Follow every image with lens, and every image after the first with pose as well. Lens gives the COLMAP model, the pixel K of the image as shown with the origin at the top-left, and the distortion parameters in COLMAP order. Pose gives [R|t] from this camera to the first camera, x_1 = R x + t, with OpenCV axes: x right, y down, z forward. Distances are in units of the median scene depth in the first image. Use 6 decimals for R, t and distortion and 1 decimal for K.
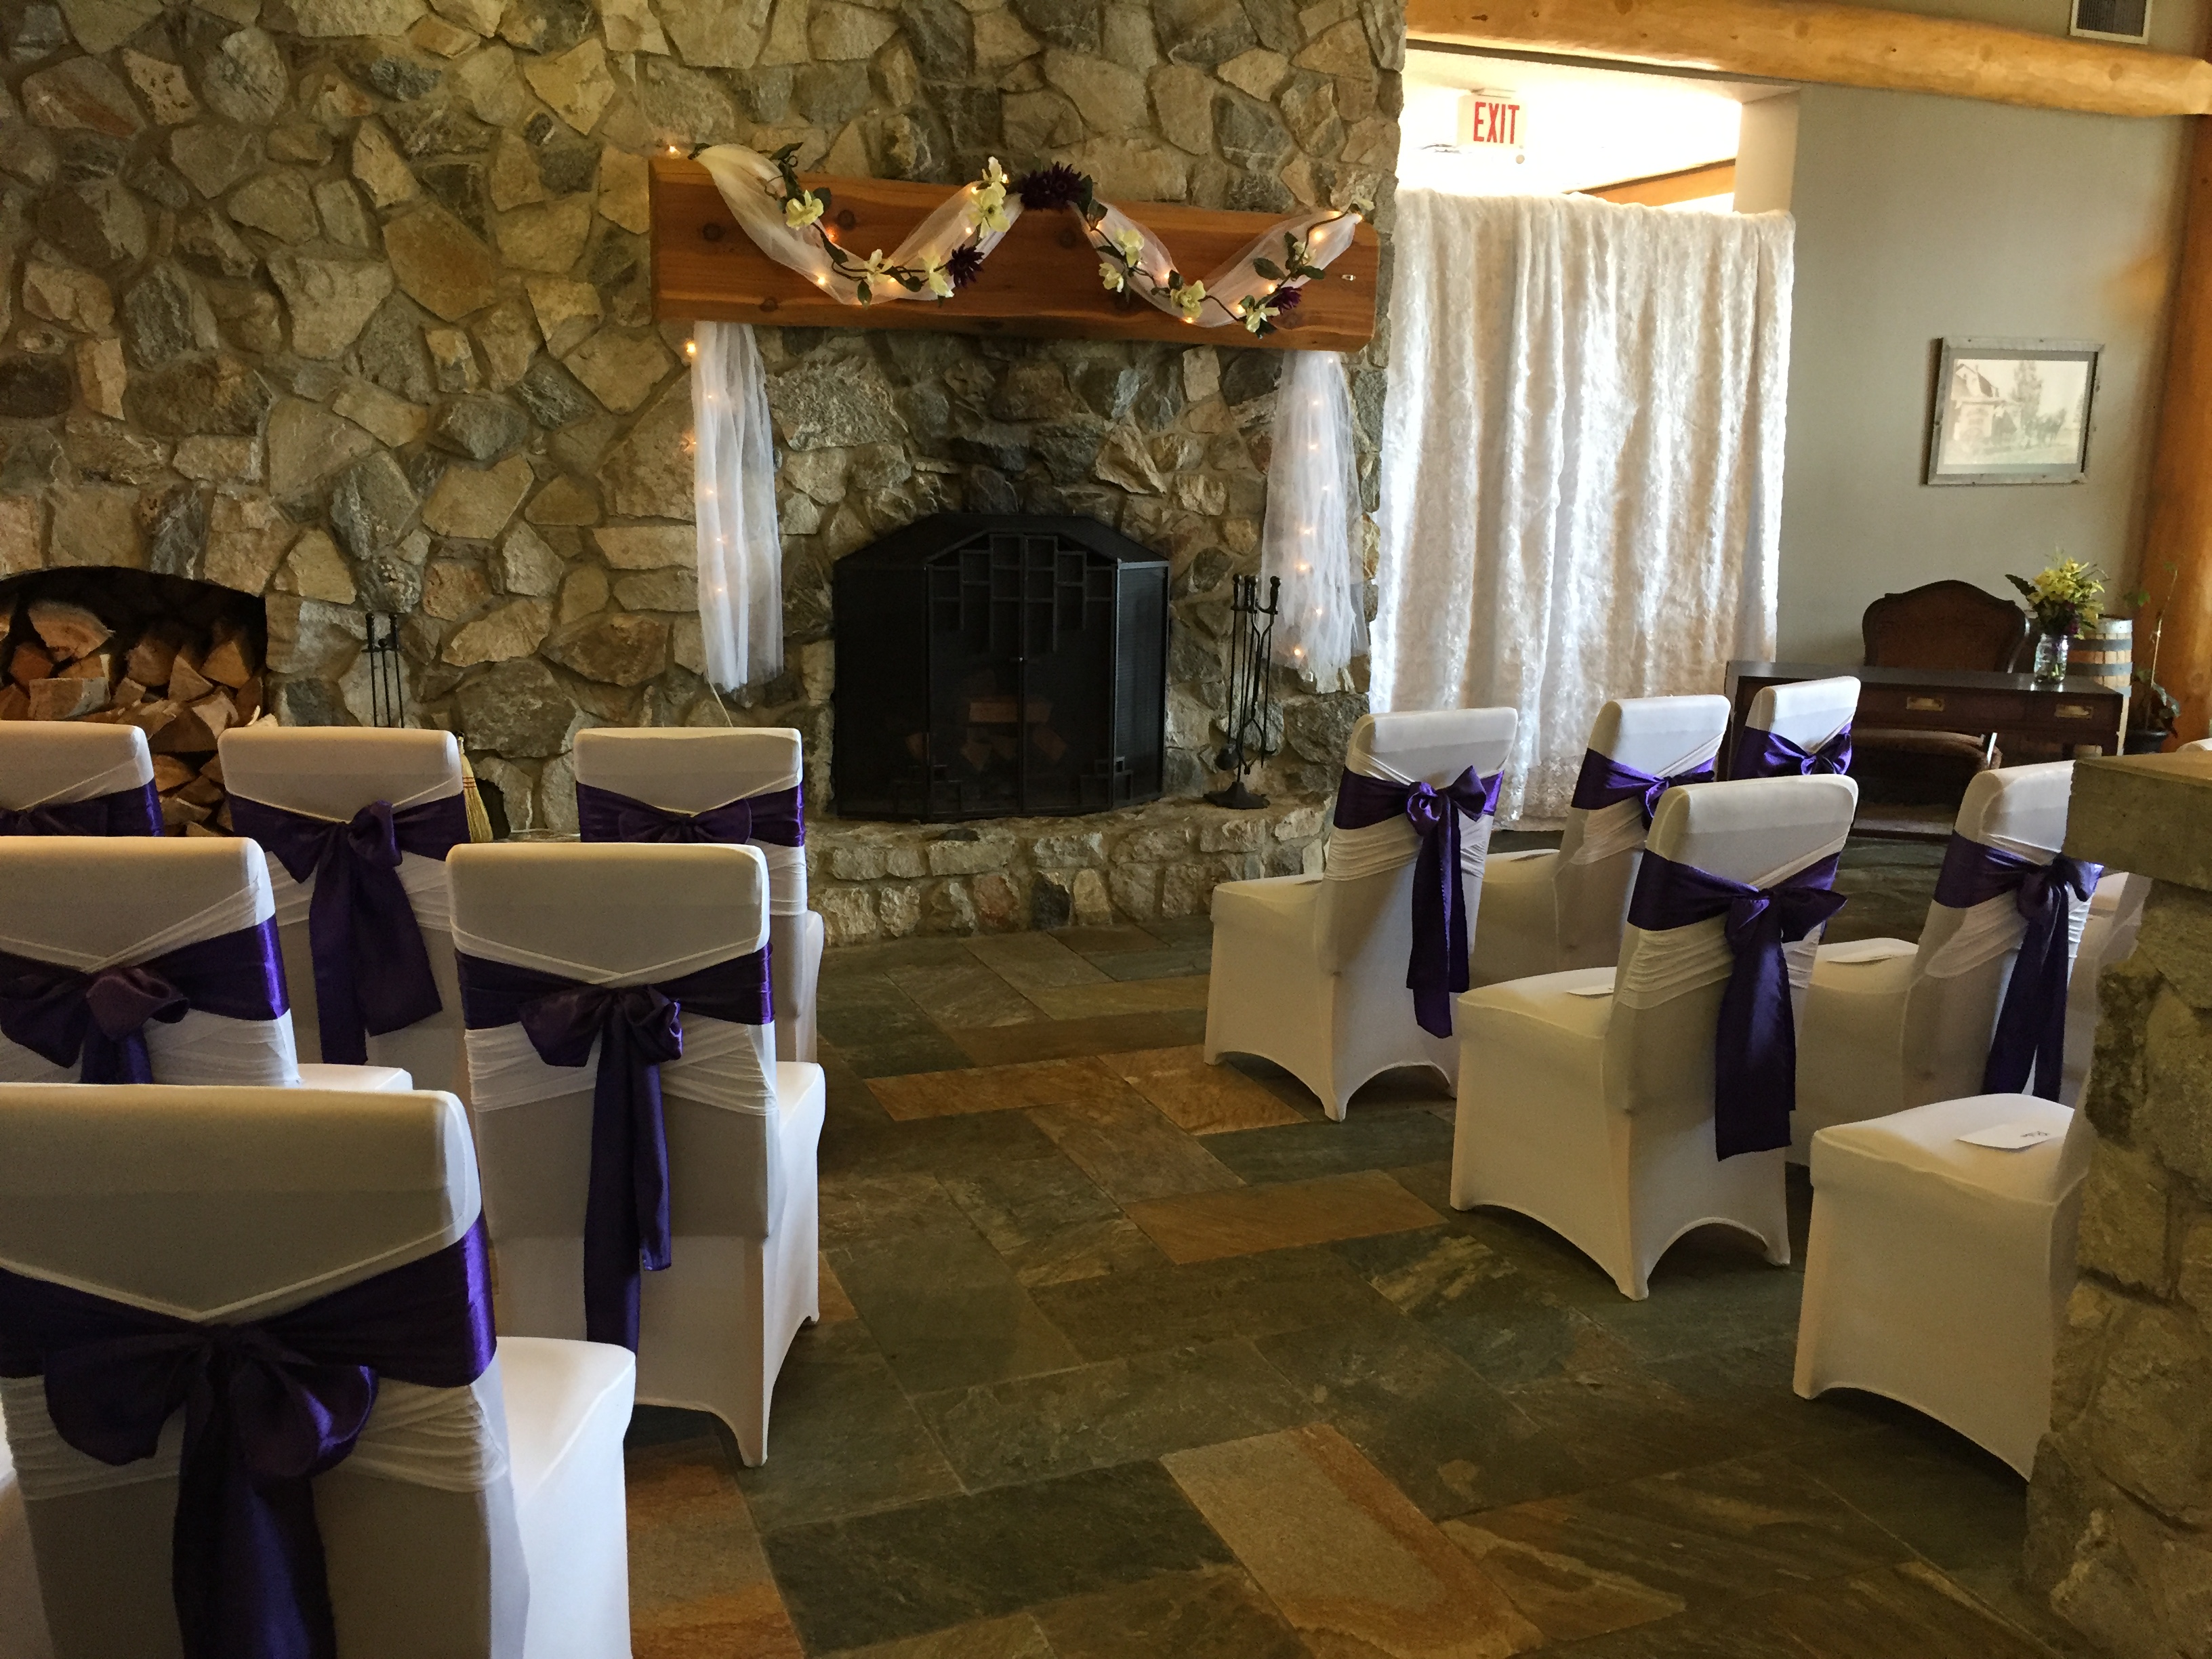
lens RADIAL K [[1895.8, 0, 1108.1], [0, 1895.8, 825.8], [0, 0, 1]] dist [0.076051, -0.105453]
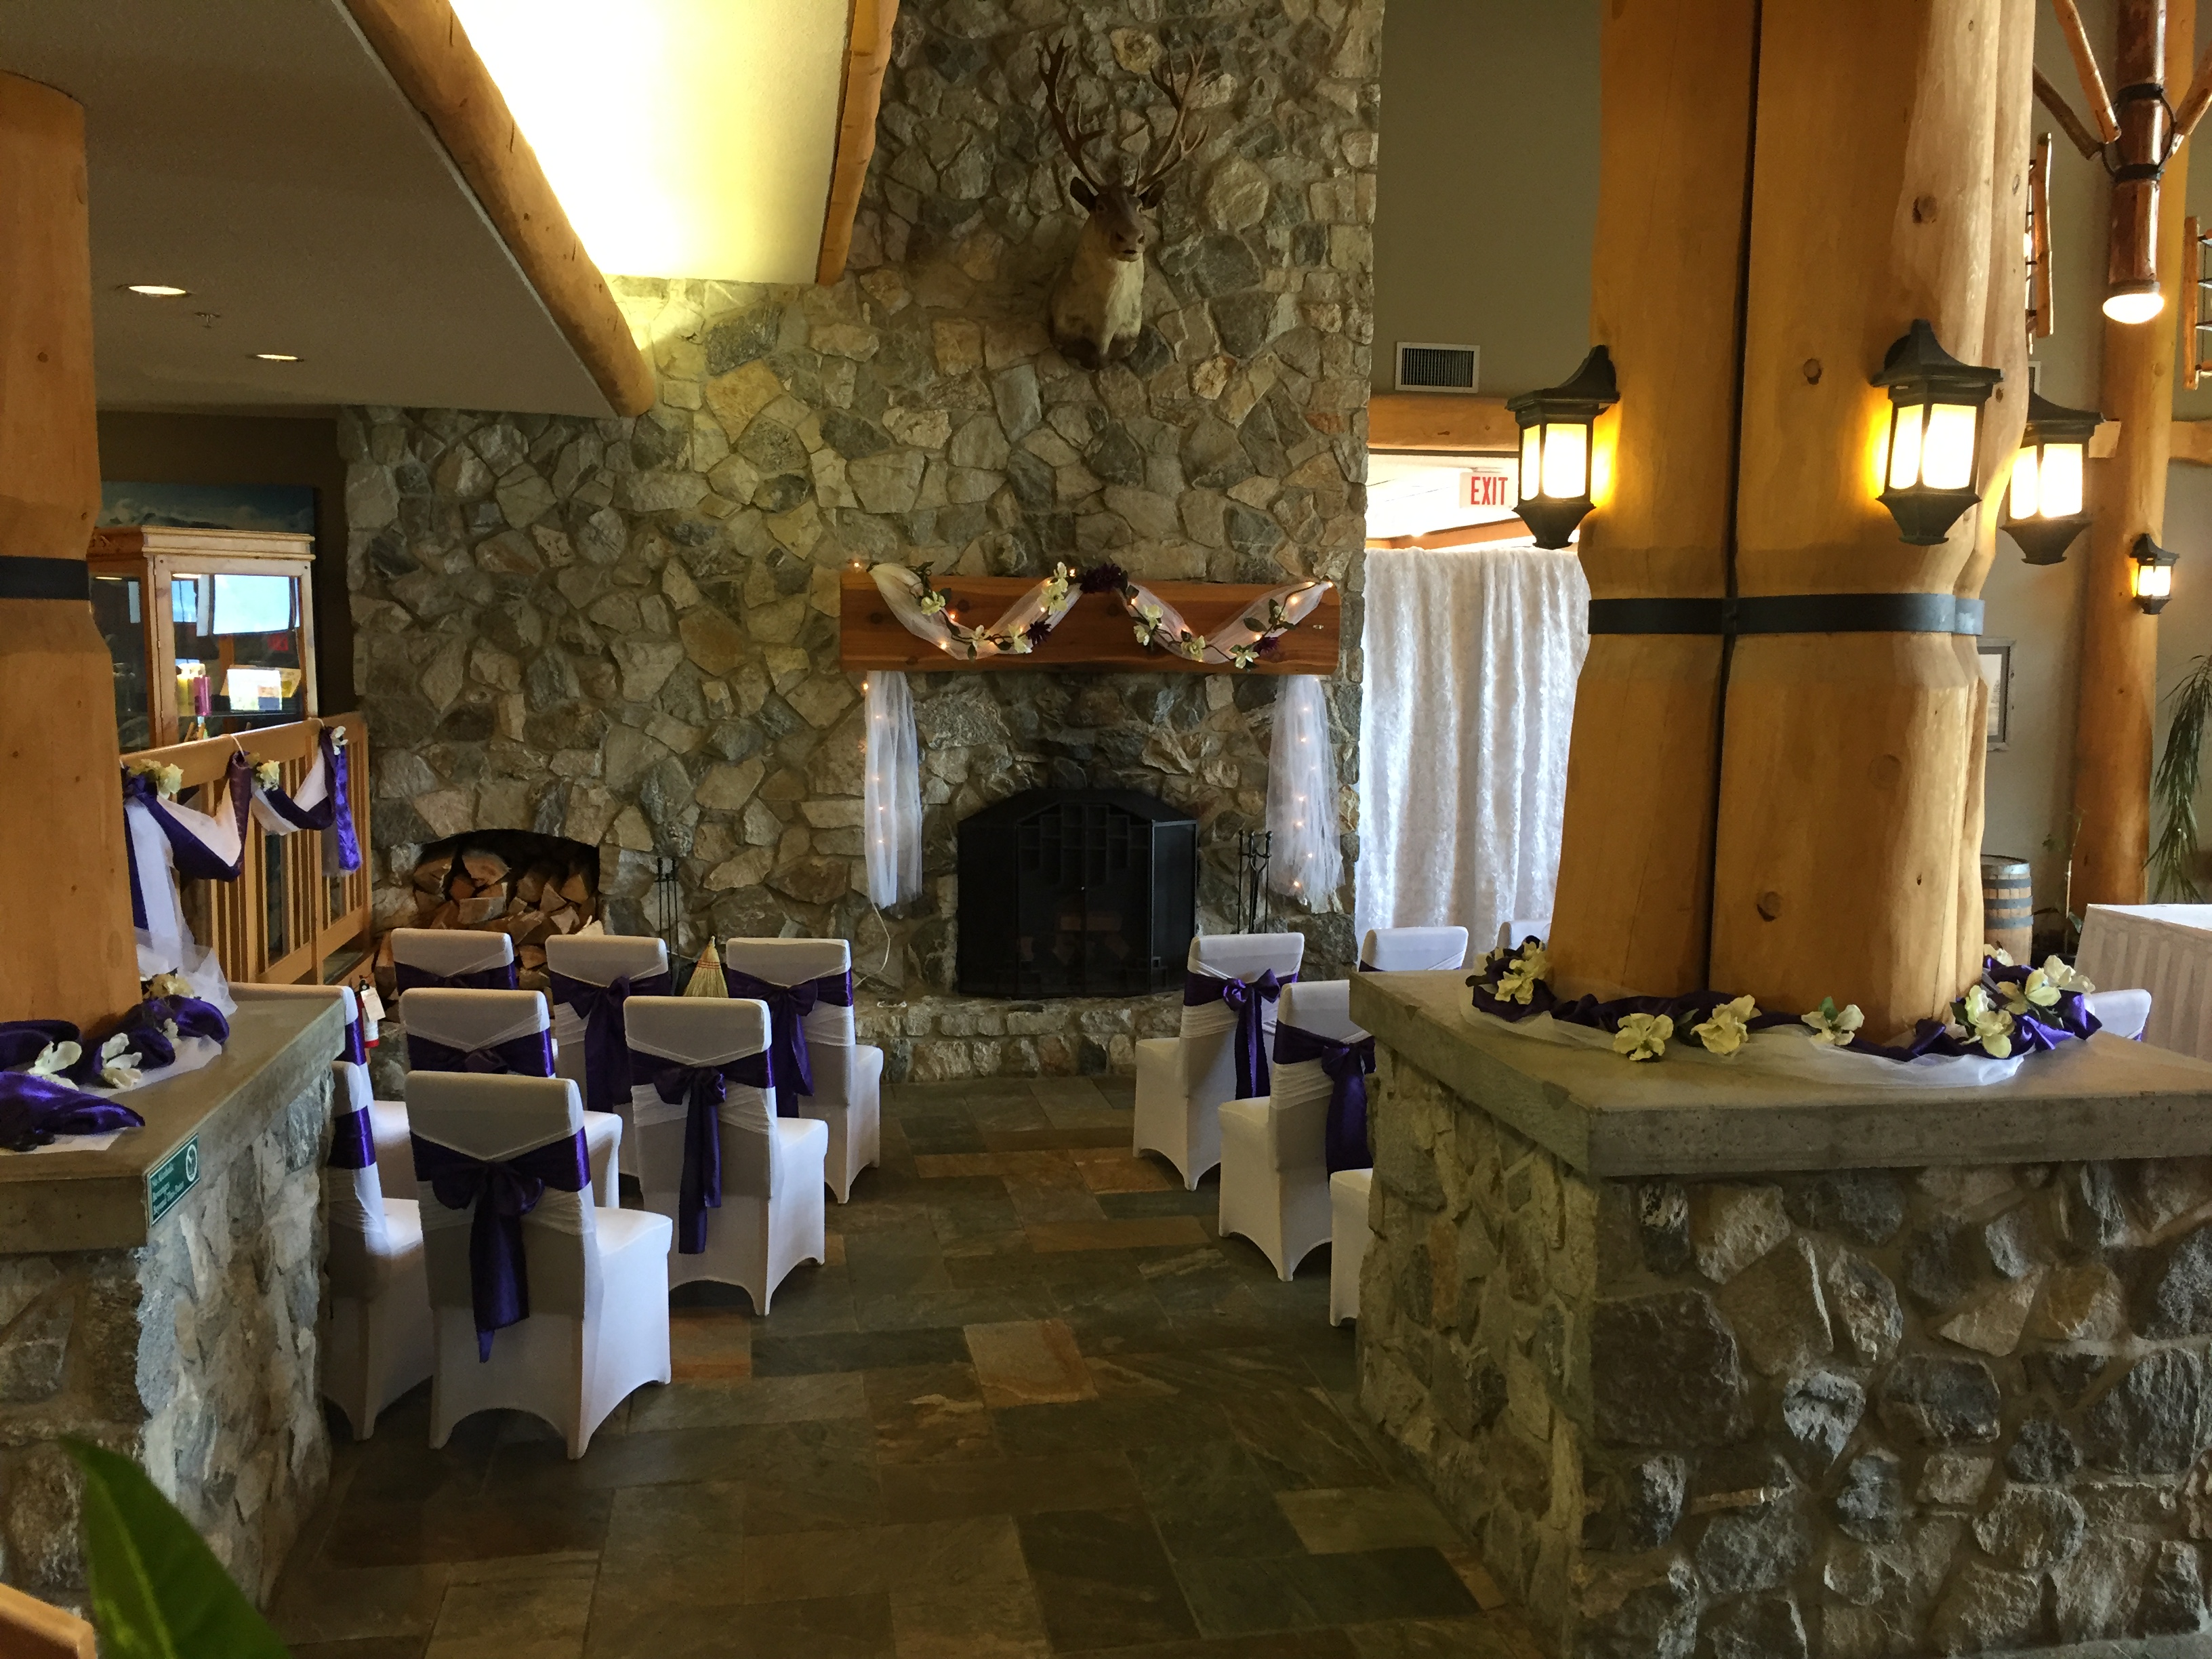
lens RADIAL K [[1895.8, 0, 1107.5], [0, 1895.8, 822.7], [0, 0, 1]] dist [0.076051, -0.105453]
pose [[0.981605, 0.007470, -0.190776, 0.258838], [-0.026746, 0.994761, -0.098665, 0.005458], [0.189040, 0.101952, 0.976663, -0.438845]]
